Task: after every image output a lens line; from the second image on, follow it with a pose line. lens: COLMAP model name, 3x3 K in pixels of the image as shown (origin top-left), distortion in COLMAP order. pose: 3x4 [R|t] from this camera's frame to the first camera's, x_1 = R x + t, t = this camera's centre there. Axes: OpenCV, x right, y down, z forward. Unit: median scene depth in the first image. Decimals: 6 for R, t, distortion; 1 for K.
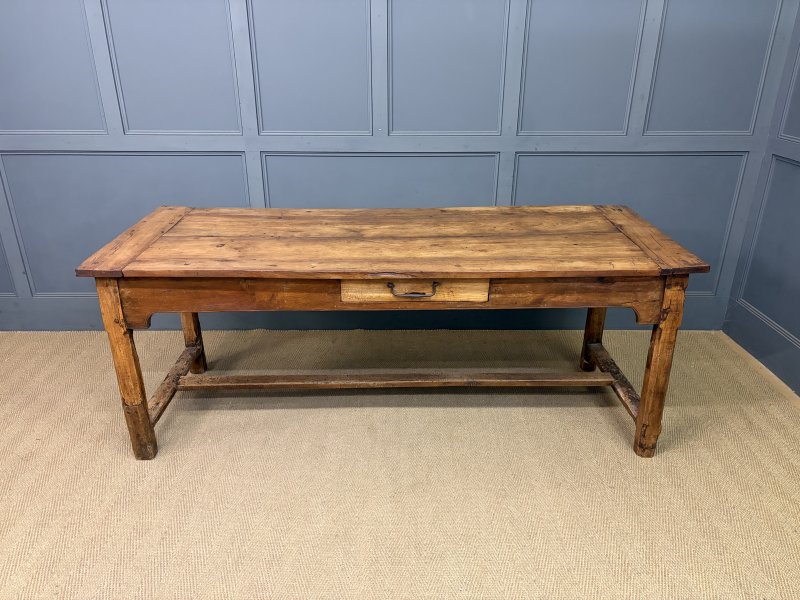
lens RADIAL K [[599.7, 0, 399.2], [0, 599.7, 299.4], [0, 0, 1]] dist [-0.005514, -0.003640]
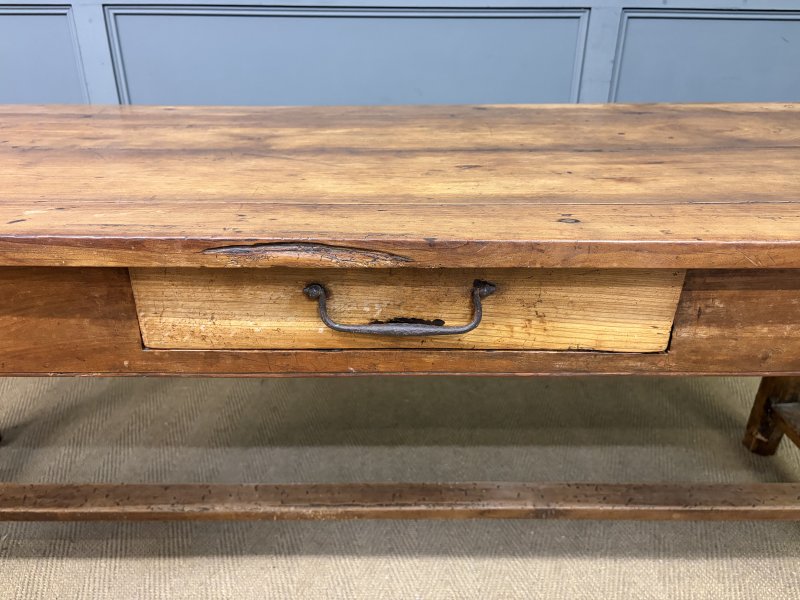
lens RADIAL K [[609.8, 0, 404.0], [0, 609.8, 300.1], [0, 0, 1]] dist [0.049280, -0.063688]
pose [[0.999968, 0.007937, -0.000490, 0.025064], [-0.007923, 0.999677, 0.024141, -0.026324], [0.000682, -0.024137, 0.999708, 0.711174]]
